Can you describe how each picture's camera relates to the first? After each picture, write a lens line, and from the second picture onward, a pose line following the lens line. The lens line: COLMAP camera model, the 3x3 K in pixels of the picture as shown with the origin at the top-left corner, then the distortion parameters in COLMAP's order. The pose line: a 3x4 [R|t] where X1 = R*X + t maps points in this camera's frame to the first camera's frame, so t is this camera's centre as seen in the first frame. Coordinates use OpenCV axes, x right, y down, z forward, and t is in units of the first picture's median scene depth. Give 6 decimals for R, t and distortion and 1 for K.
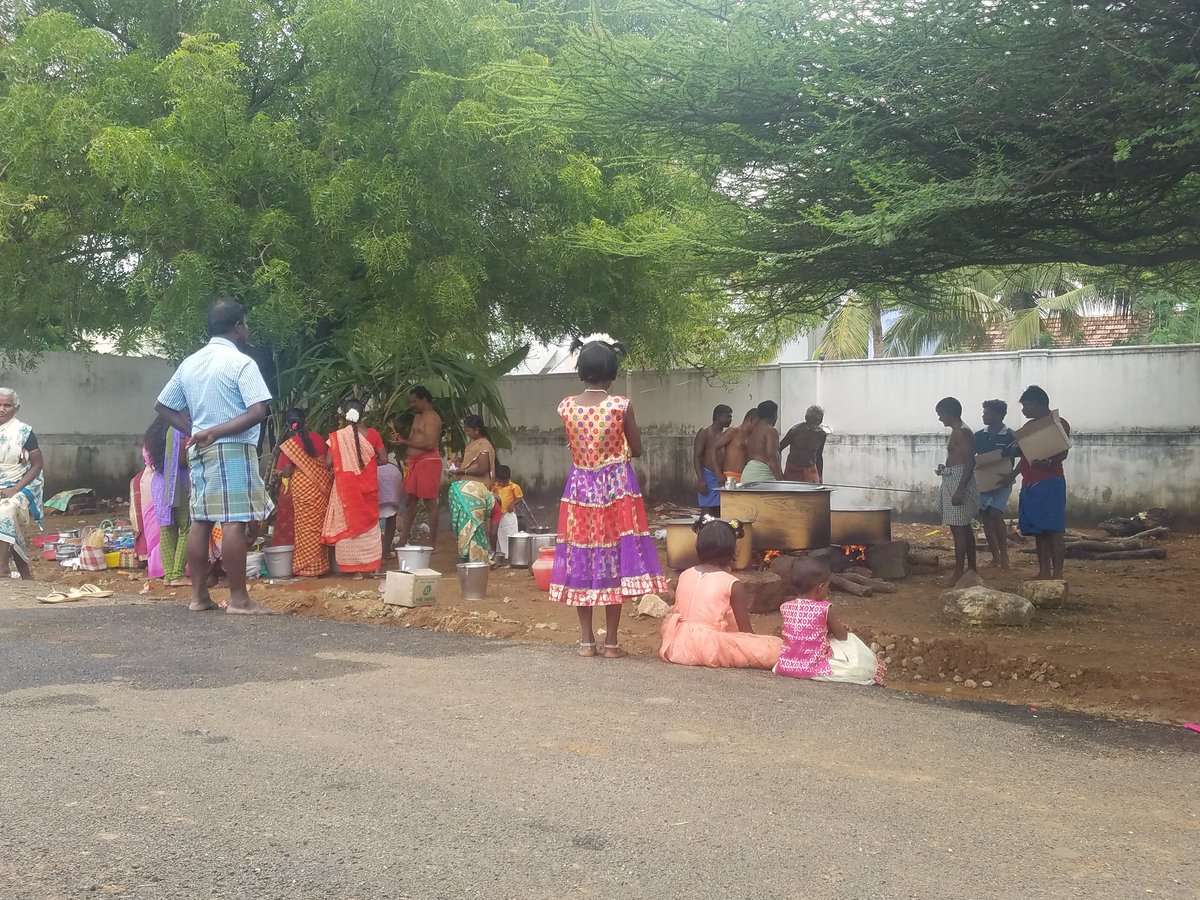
lens RADIAL K [[1051.3, 0, 591.1], [0, 1051.3, 454.6], [0, 0, 1]] dist [0.298865, -0.555258]
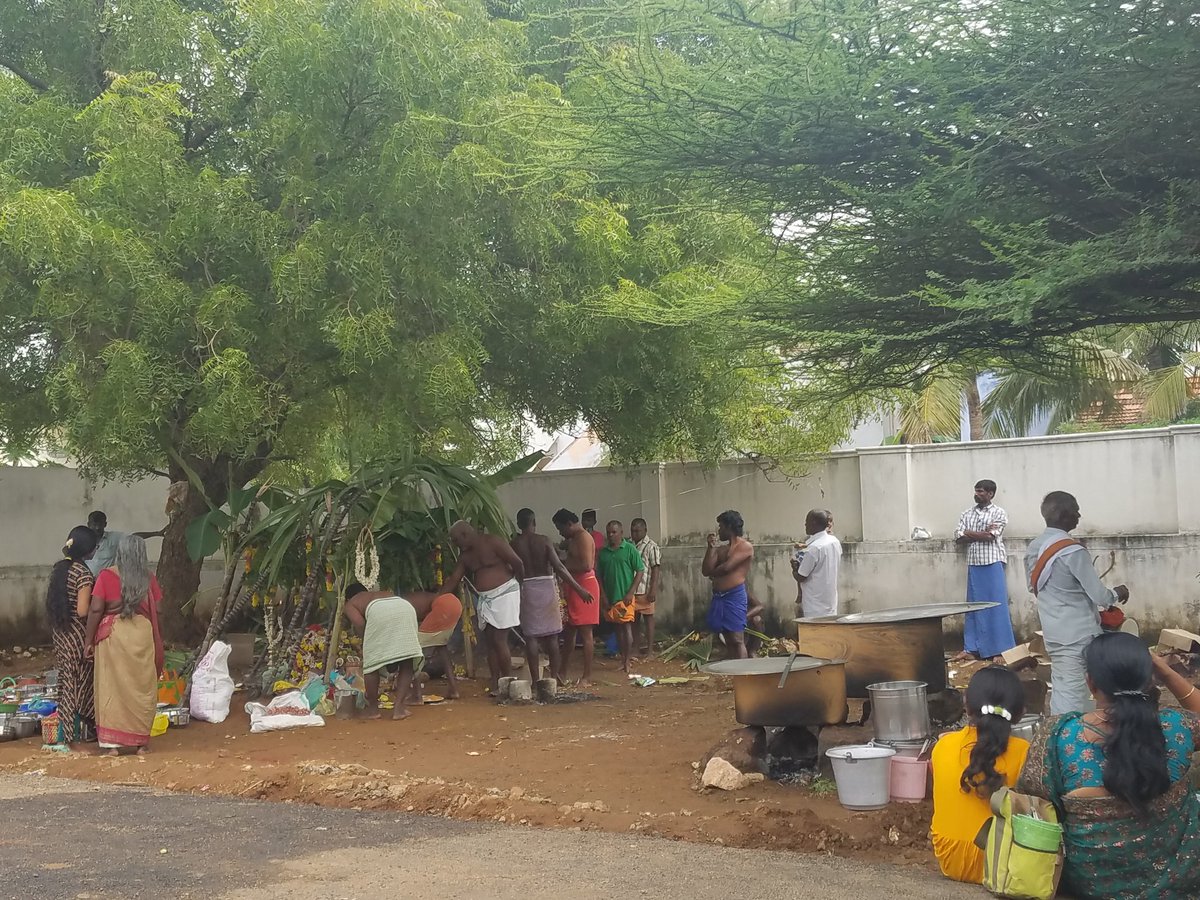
lens RADIAL K [[1354.0, 0, 574.3], [0, 1354.0, 505.1], [0, 0, 1]] dist [0.277219, -0.418445]
pose [[0.999306, -0.030742, -0.021023, -0.015555], [0.029734, 0.998468, -0.046664, -0.007080], [0.022425, 0.046006, 0.998689, -0.008151]]
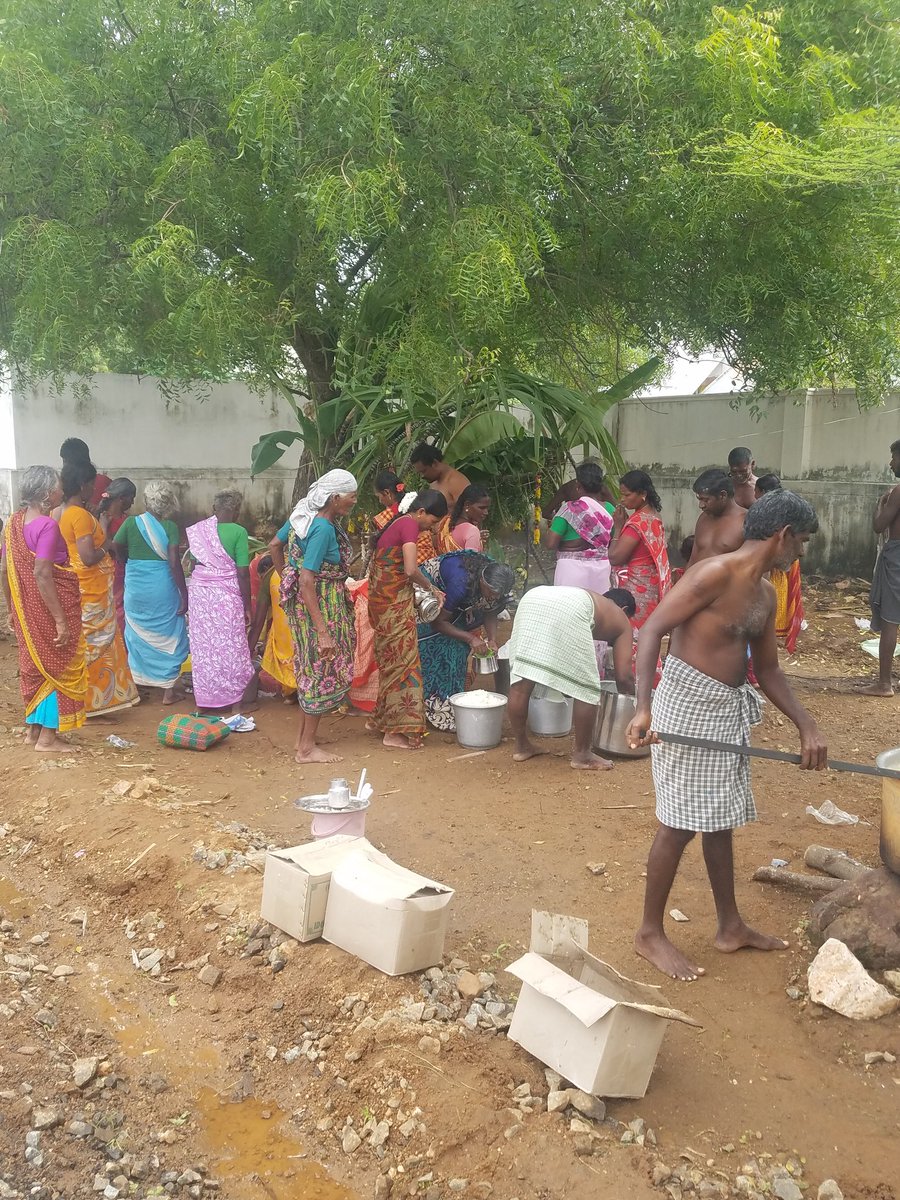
lens RADIAL K [[1051.3, 0, 450.0], [0, 1051.3, 600.0], [0, 0, 1]] dist [0.298865, -0.555258]
pose [[0.961720, 0.046713, -0.270022, 0.011587], [-0.013569, 0.992273, 0.123330, -0.046040], [0.273697, -0.114945, 0.954923, 0.385906]]
